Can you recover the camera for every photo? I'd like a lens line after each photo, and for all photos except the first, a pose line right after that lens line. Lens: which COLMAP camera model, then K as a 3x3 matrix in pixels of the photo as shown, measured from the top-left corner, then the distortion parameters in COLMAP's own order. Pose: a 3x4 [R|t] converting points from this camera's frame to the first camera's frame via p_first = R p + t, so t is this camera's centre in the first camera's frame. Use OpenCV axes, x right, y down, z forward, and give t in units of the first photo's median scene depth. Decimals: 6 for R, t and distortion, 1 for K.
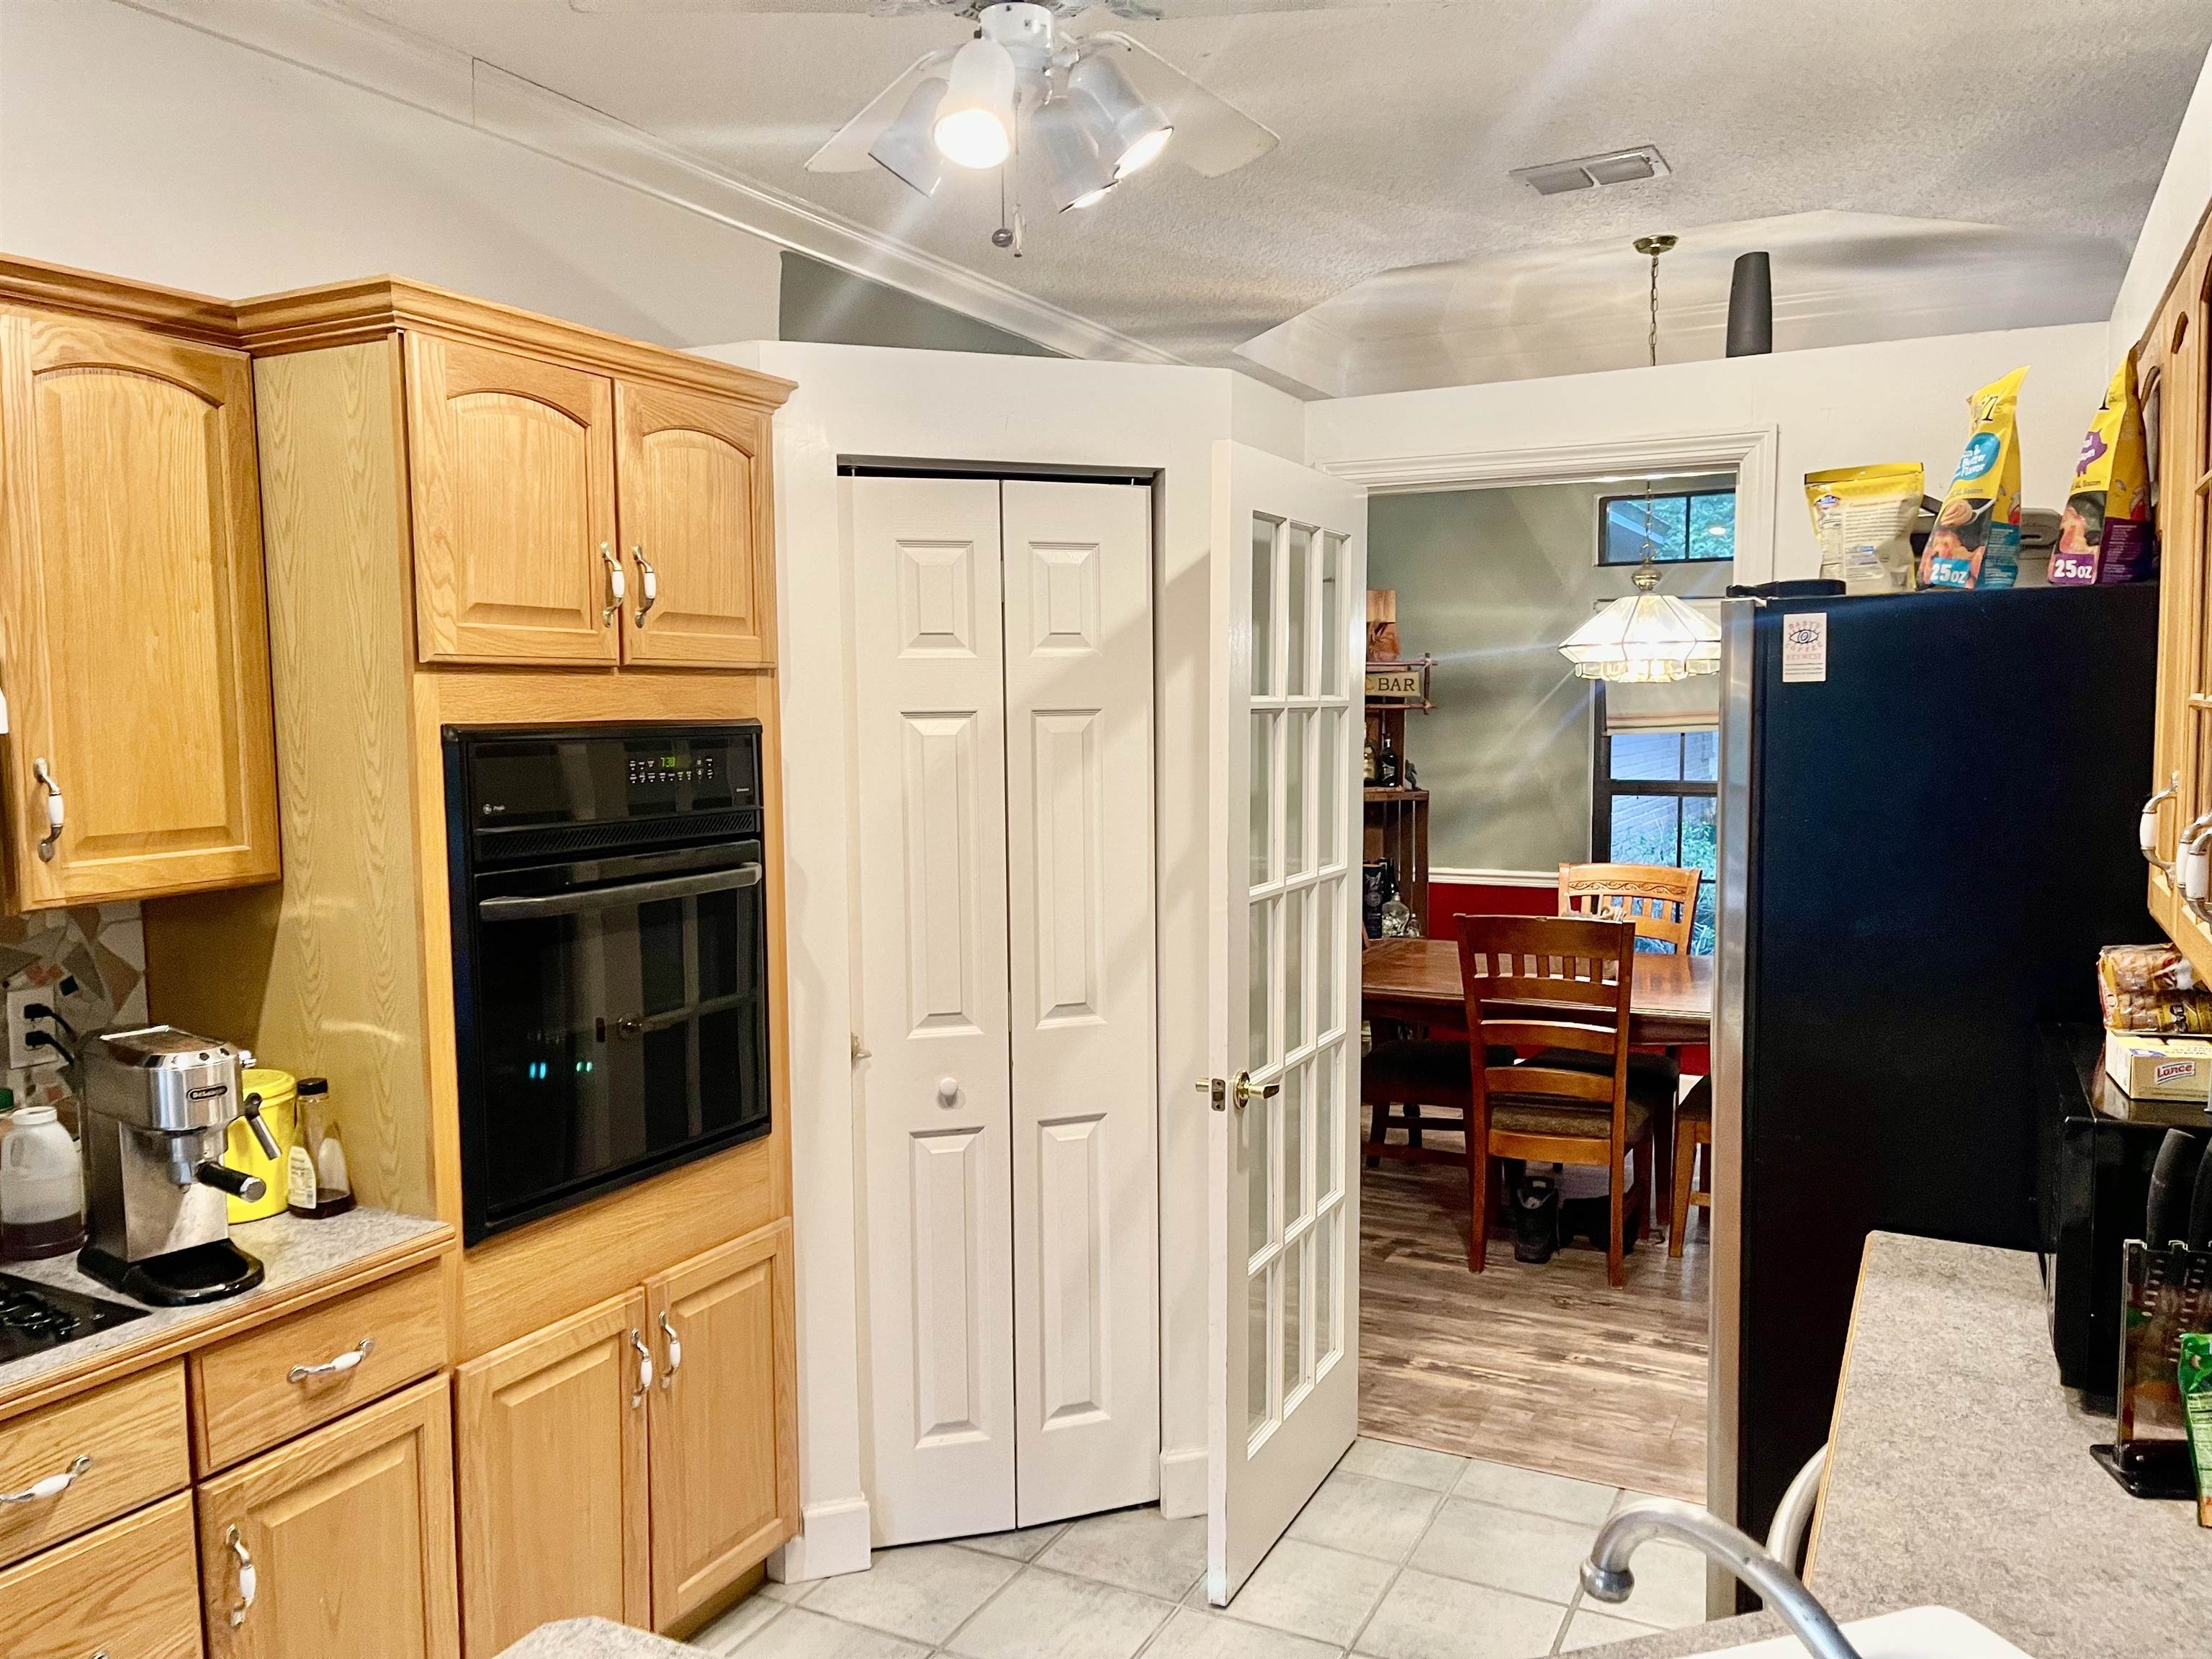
lens RADIAL K [[1666.1, 0, 1106.8], [0, 1666.1, 827.5], [0, 0, 1]] dist [0.025390, -0.017497]
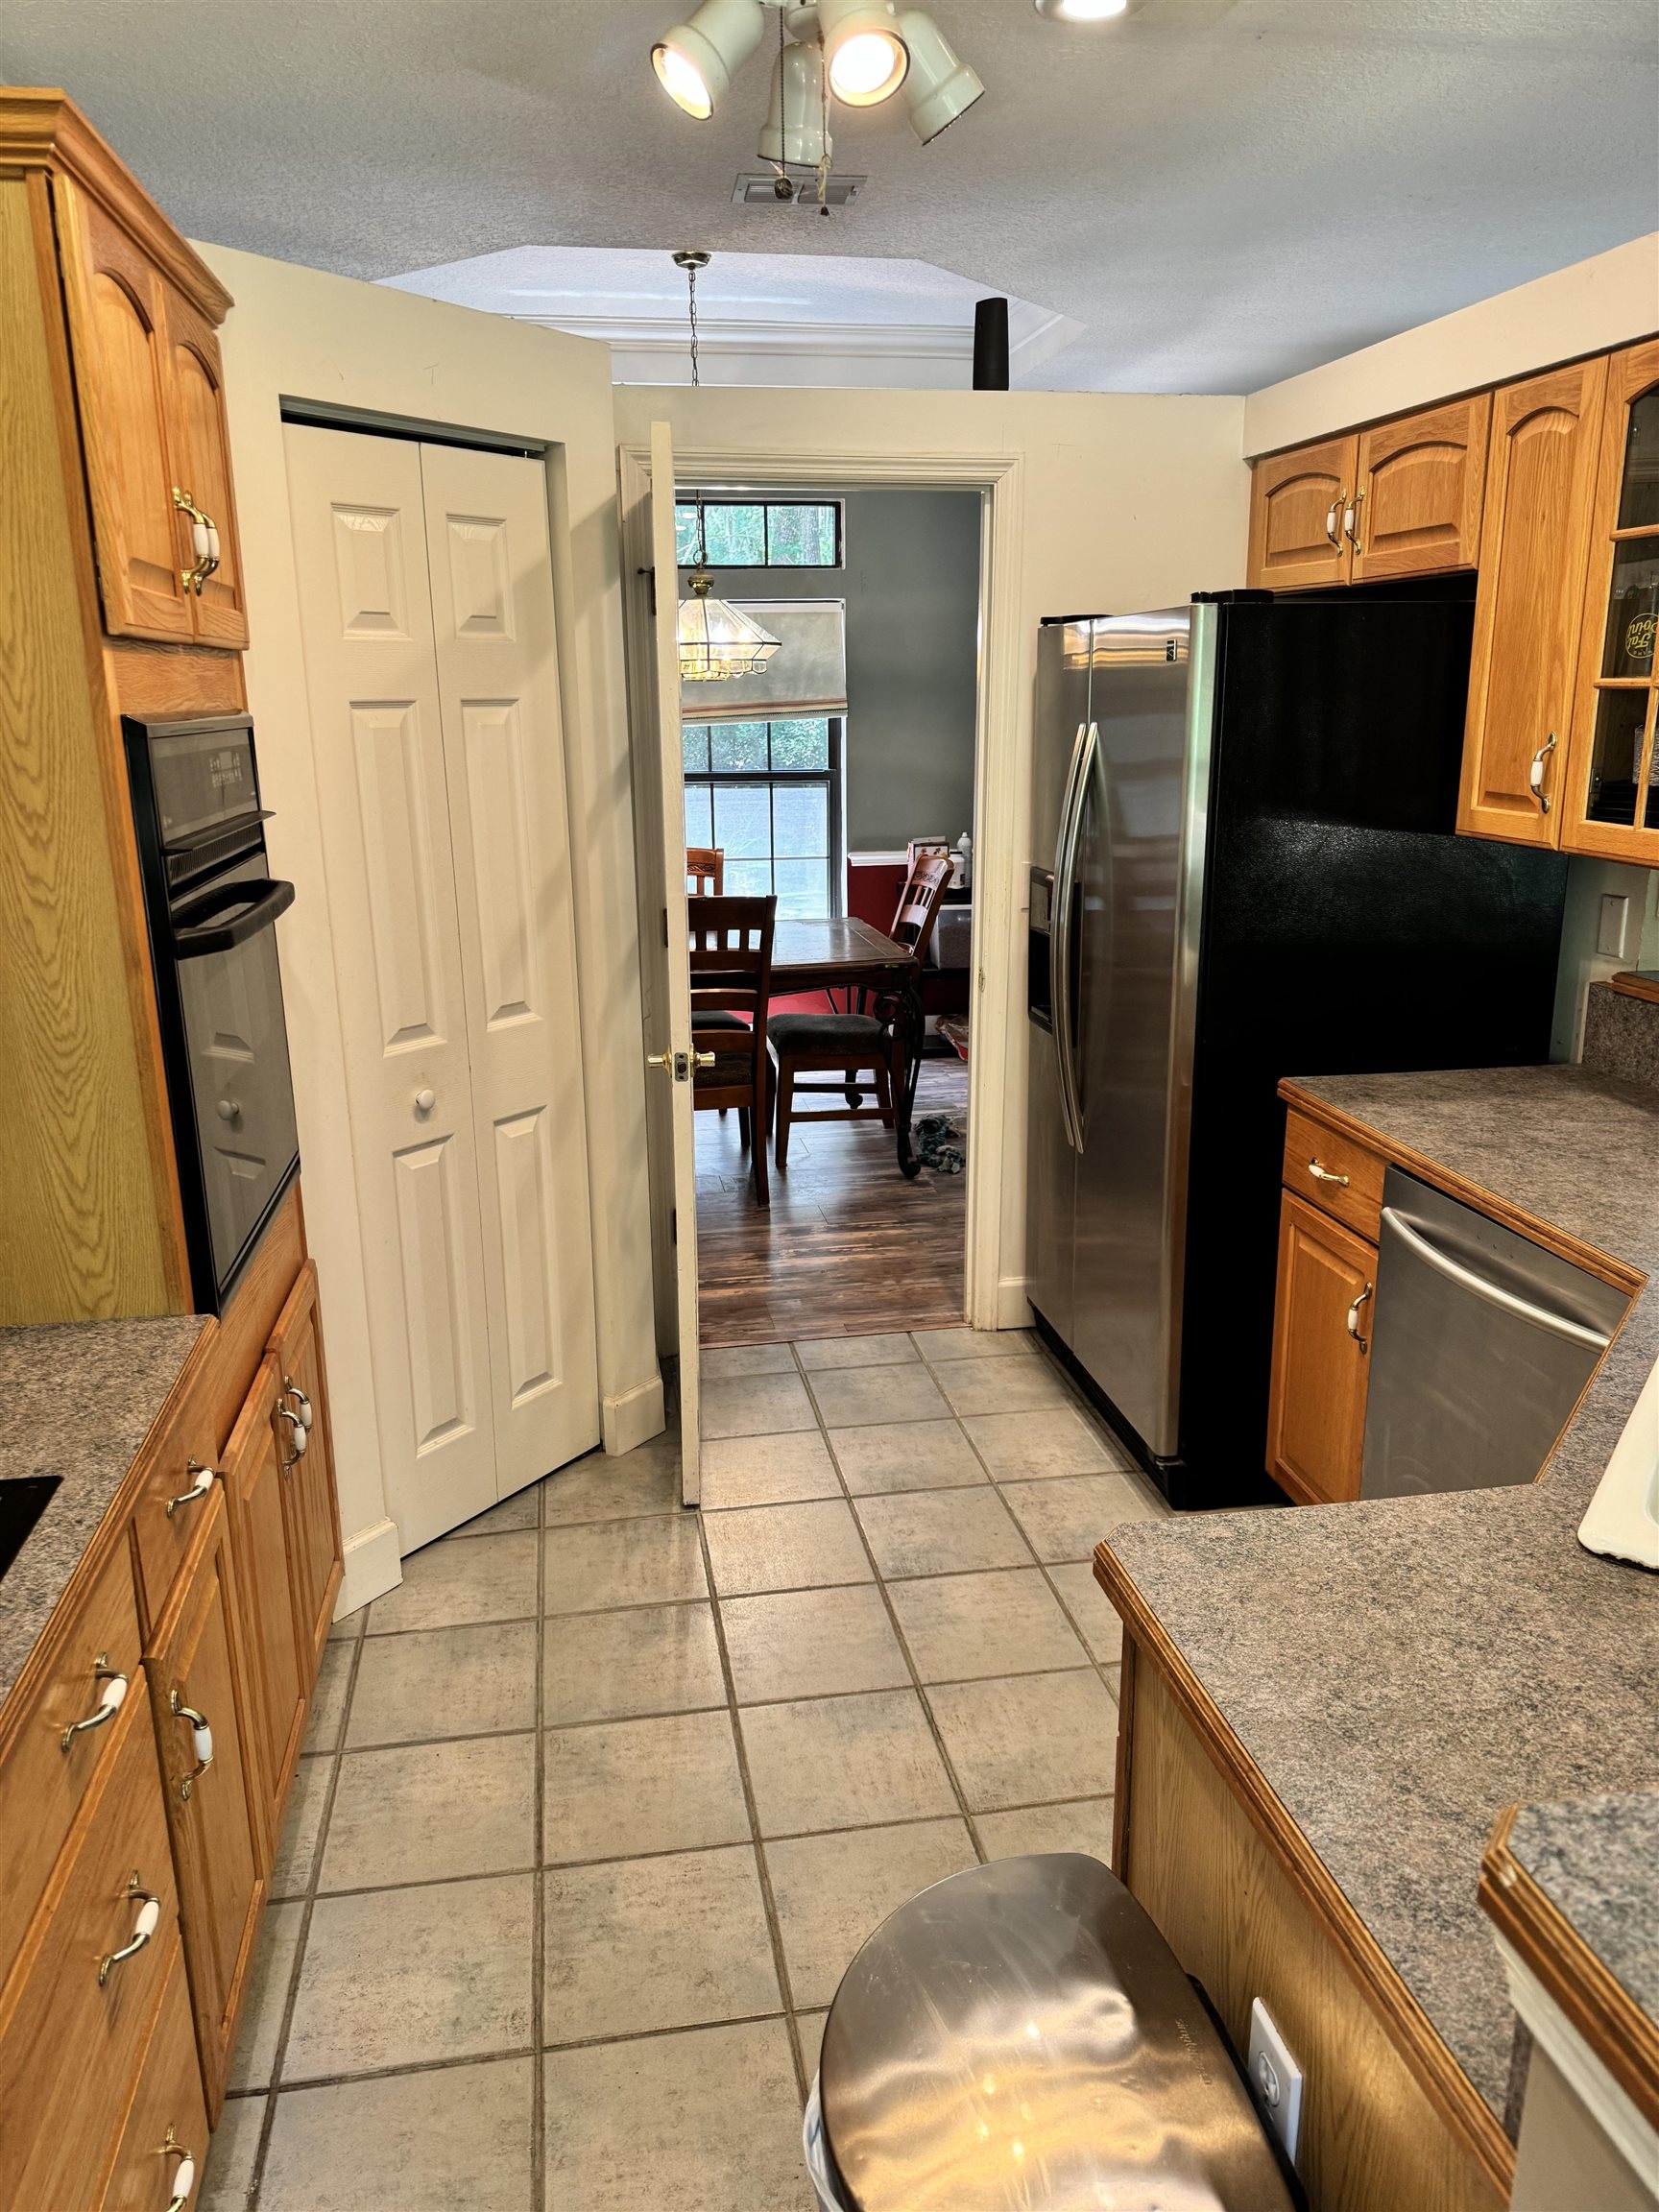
lens RADIAL K [[1543.5, 0, 825.6], [0, 1543.5, 1102.5], [0, 0, 1]] dist [0.010219, -0.002054]
pose [[0.799856, -0.154596, 0.579940, -0.428885], [0.050242, 0.980113, 0.191977, -0.004070], [-0.598086, -0.124416, 0.791716, 0.145539]]
